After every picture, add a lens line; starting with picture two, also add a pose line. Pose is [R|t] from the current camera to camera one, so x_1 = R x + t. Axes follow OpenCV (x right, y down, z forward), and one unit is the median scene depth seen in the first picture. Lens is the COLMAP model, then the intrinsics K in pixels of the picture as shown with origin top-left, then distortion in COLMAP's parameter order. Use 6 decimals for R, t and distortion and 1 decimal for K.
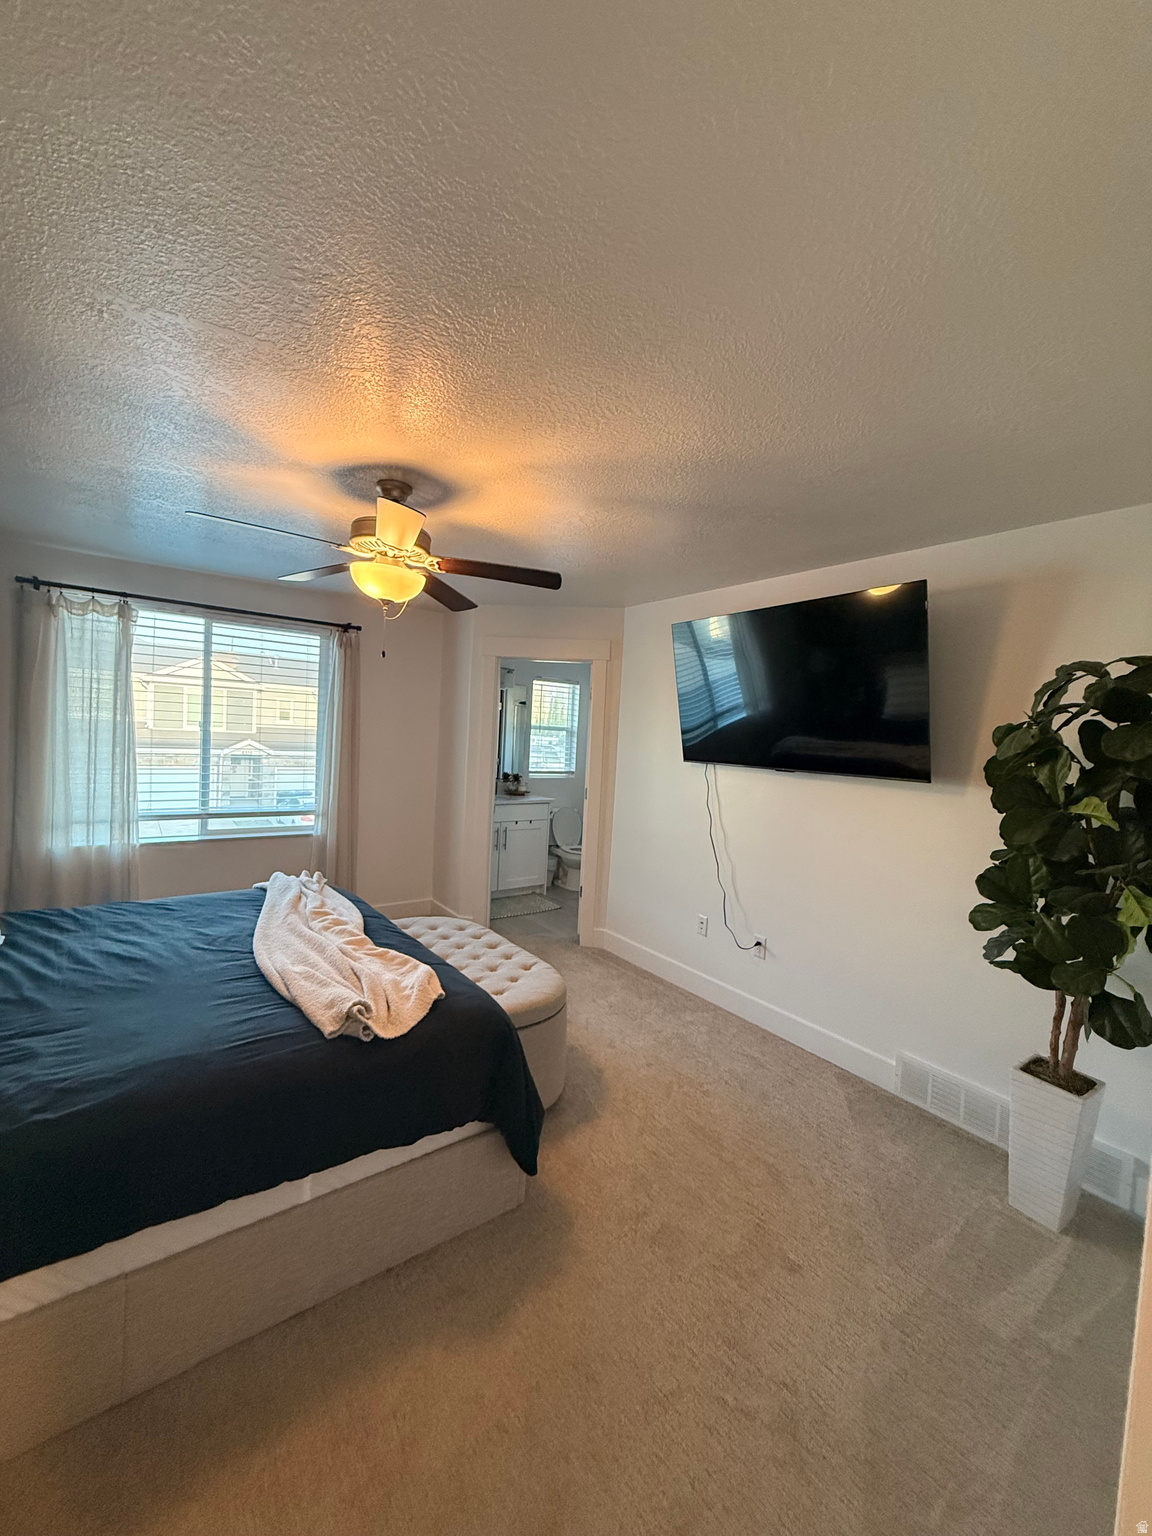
lens RADIAL K [[616.1, 0, 576.0], [0, 616.1, 768.0], [0, 0, 1]] dist [0.001682, 0.000024]
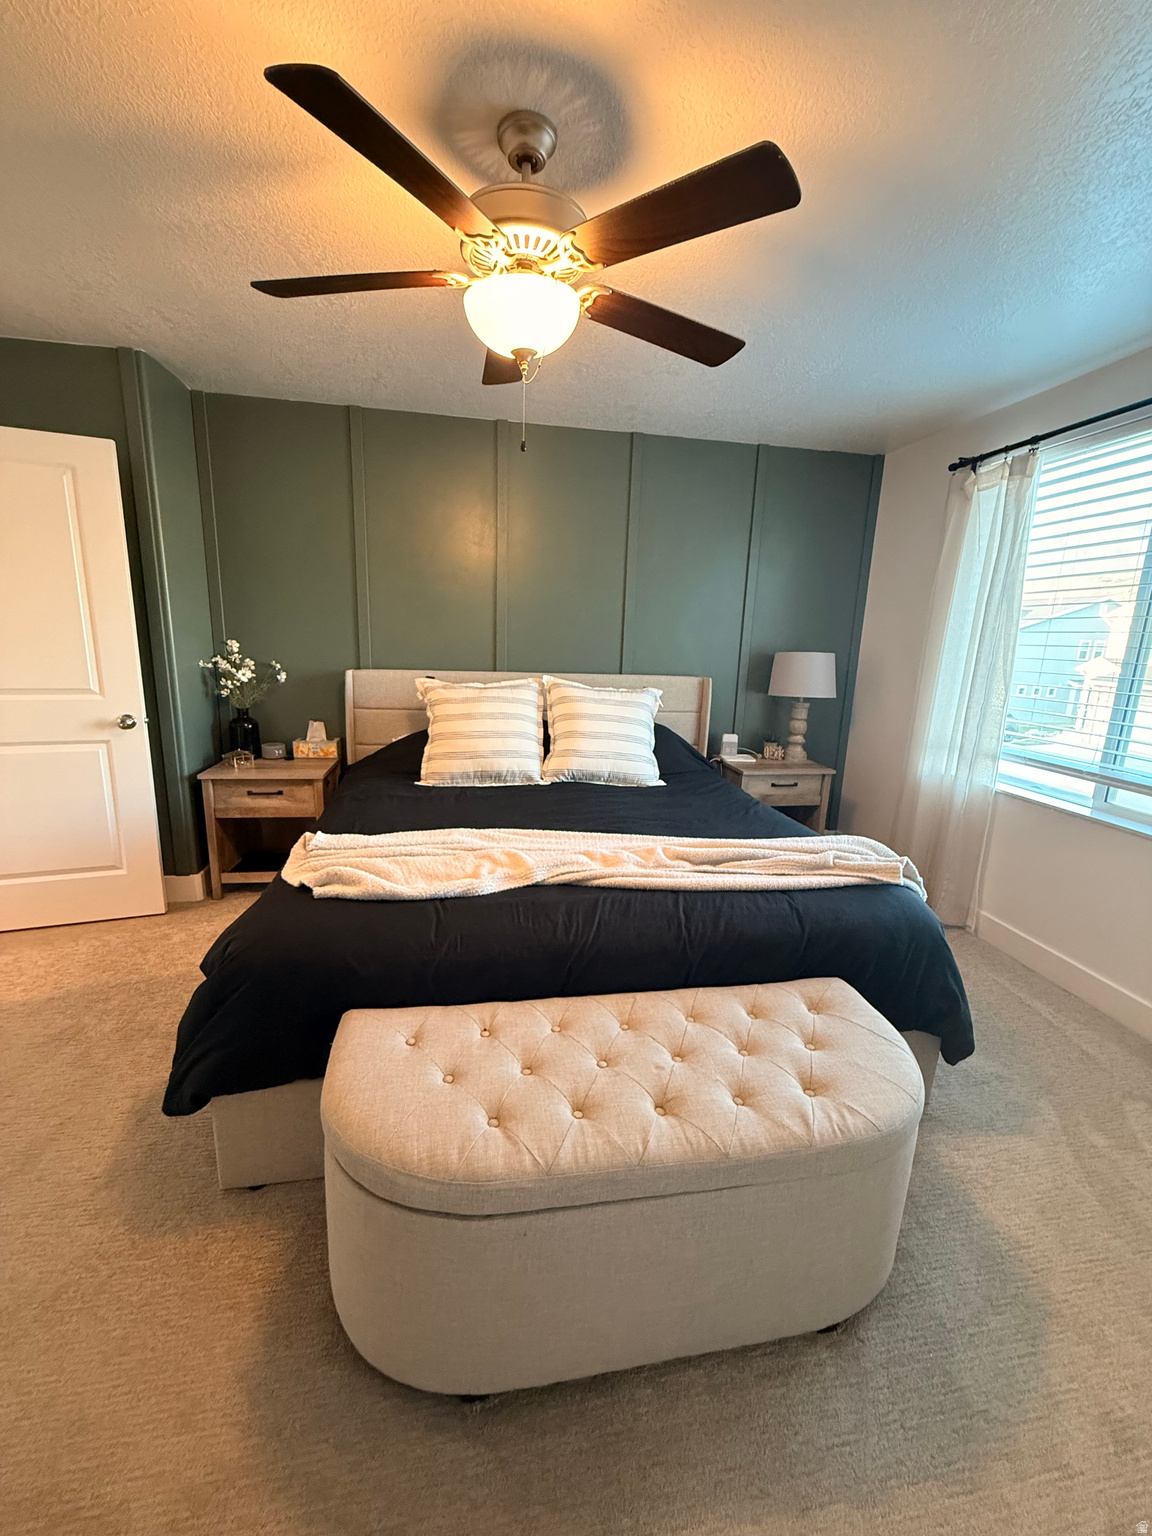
lens RADIAL K [[616.1, 0, 576.0], [0, 616.1, 768.0], [0, 0, 1]] dist [0.001682, 0.000024]
pose [[-0.452643, 0.127532, -0.882525, 0.128411], [-0.110685, 0.974029, 0.197525, 0.004171], [0.884795, 0.187090, -0.426772, 0.646069]]
